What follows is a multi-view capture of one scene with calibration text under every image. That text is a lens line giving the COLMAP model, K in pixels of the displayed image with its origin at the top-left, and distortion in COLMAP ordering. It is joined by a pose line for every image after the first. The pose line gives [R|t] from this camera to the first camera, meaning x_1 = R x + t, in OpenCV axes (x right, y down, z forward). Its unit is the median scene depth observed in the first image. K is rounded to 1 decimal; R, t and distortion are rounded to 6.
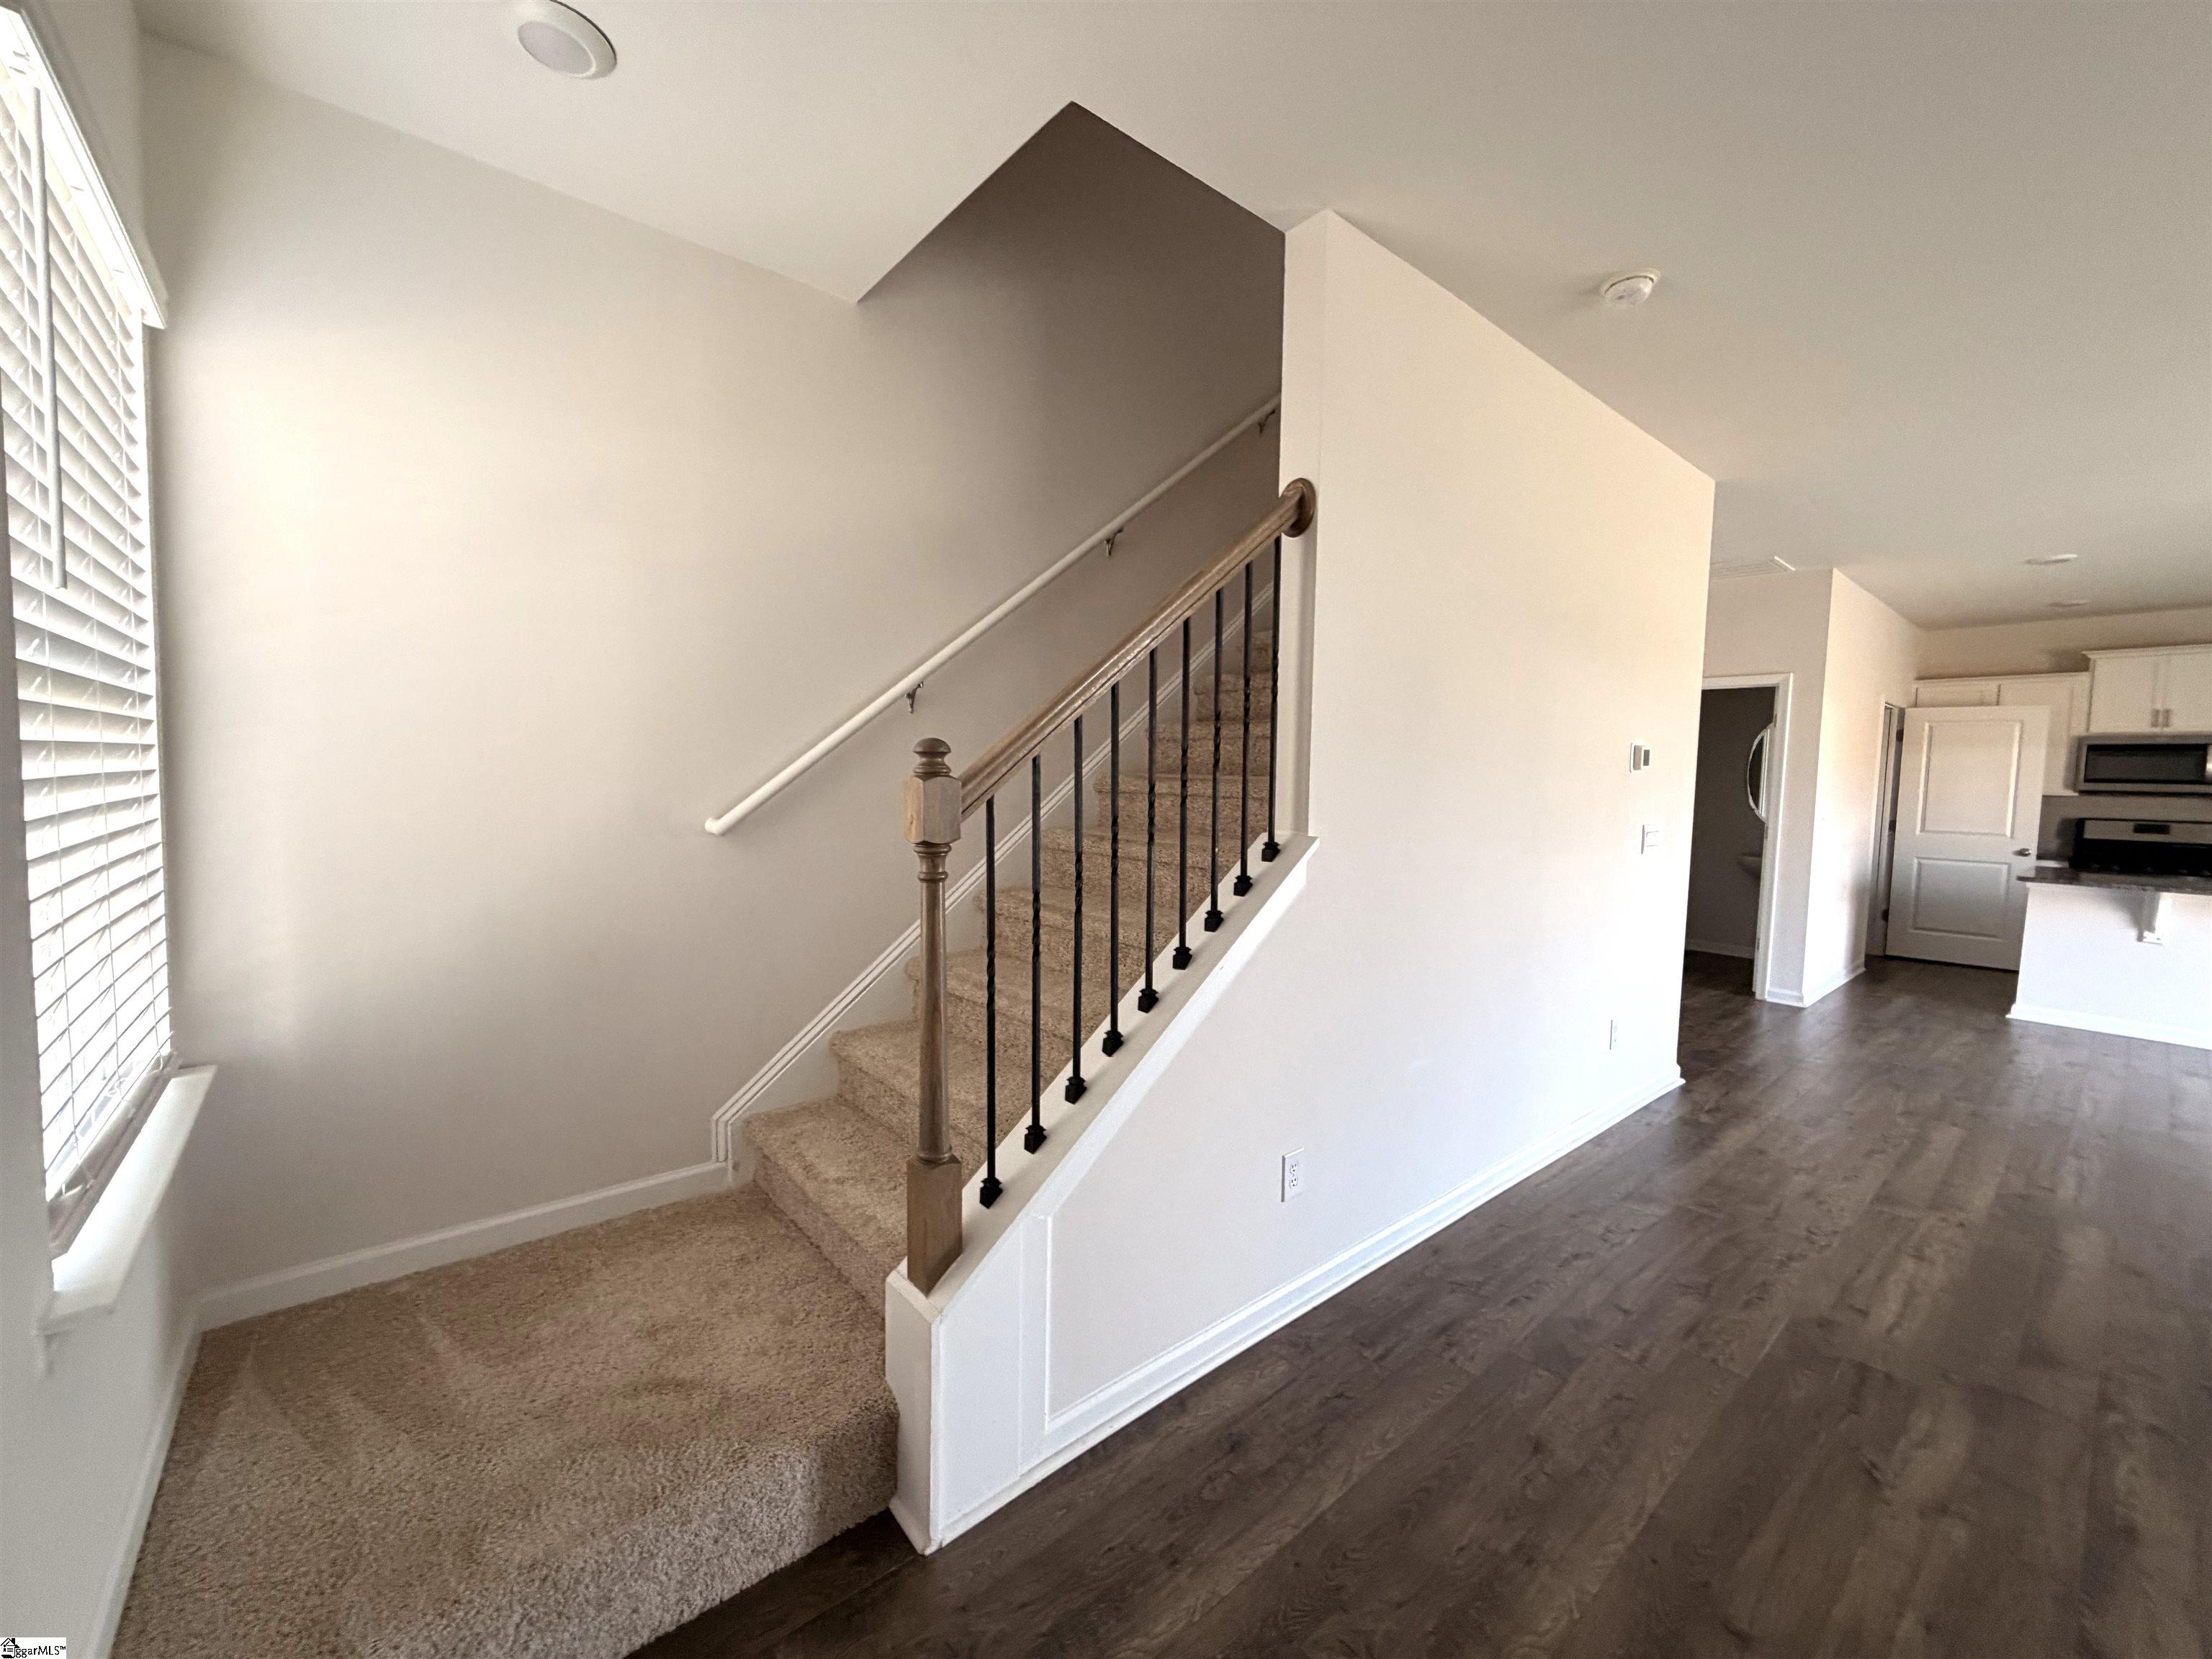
lens RADIAL K [[882.2, 0, 1100.1], [0, 882.2, 828.5], [0, 0, 1]] dist [0.000298, 0.000185]
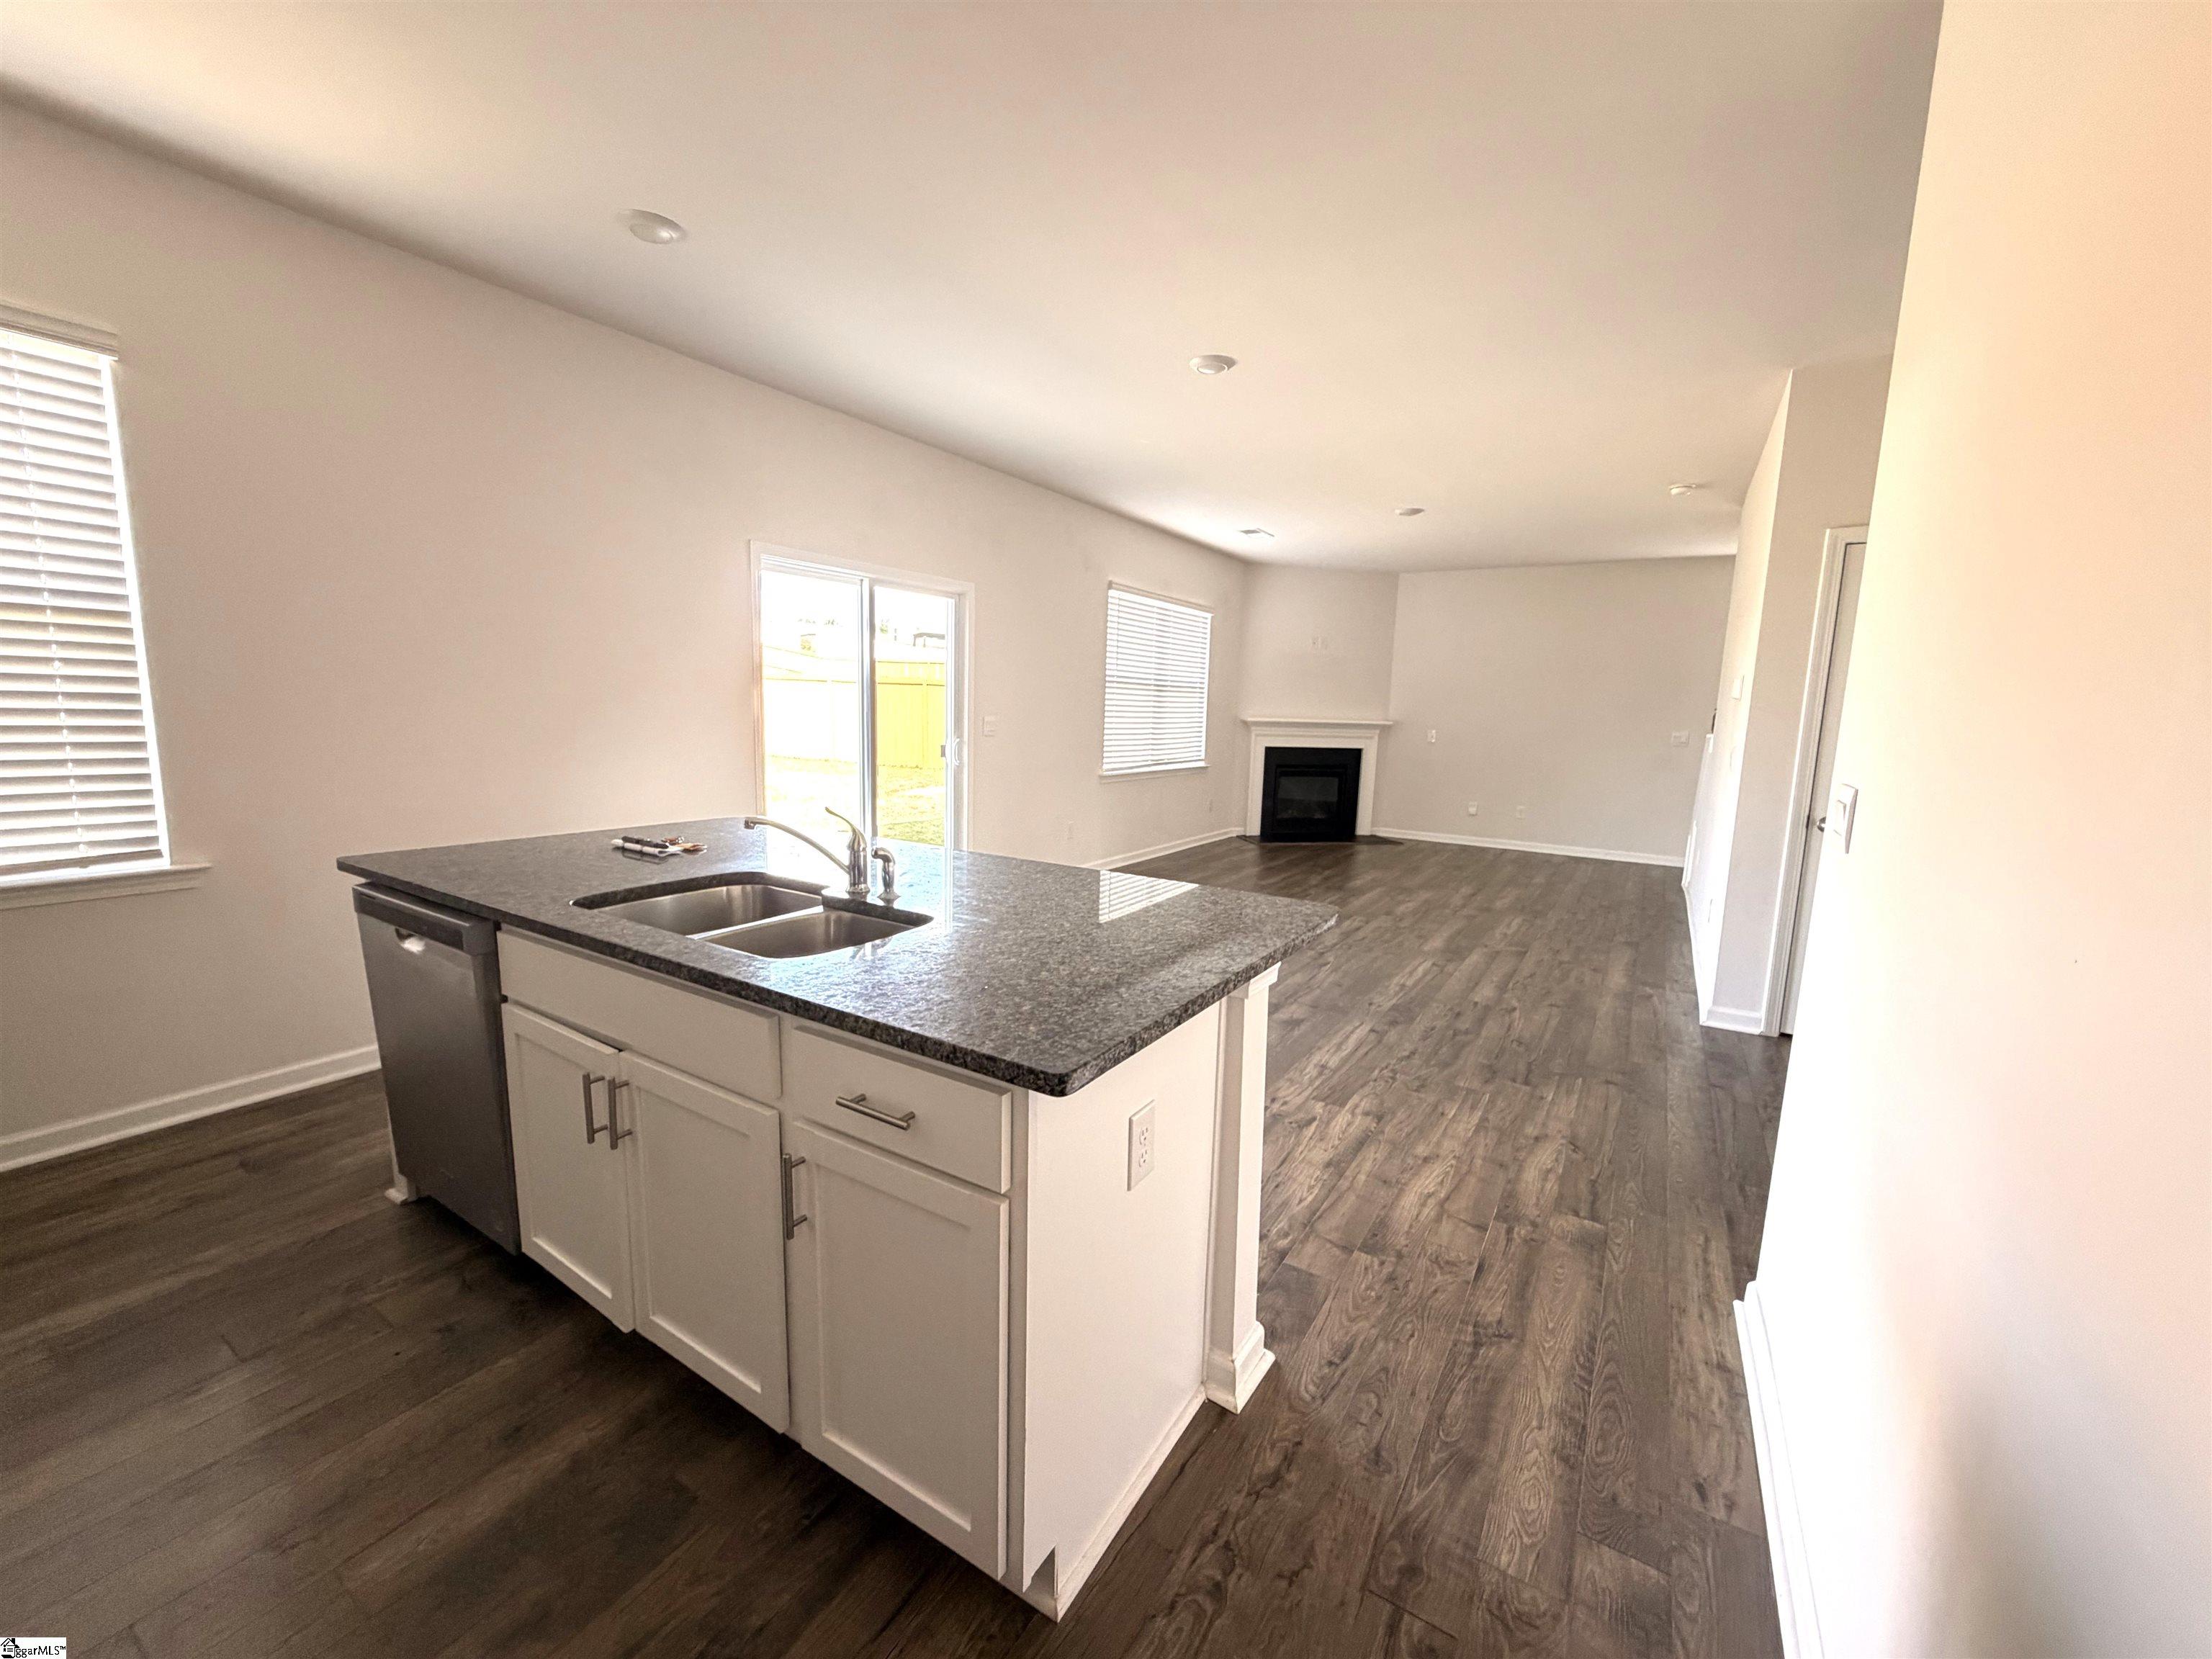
lens RADIAL K [[882.2, 0, 1100.1], [0, 882.2, 828.5], [0, 0, 1]] dist [0.000298, 0.000185]
pose [[-0.951547, -0.005340, -0.307456, 1.343370], [-0.068591, 0.978344, 0.195291, -0.051413], [0.299755, 0.206917, -0.931307, 1.408601]]
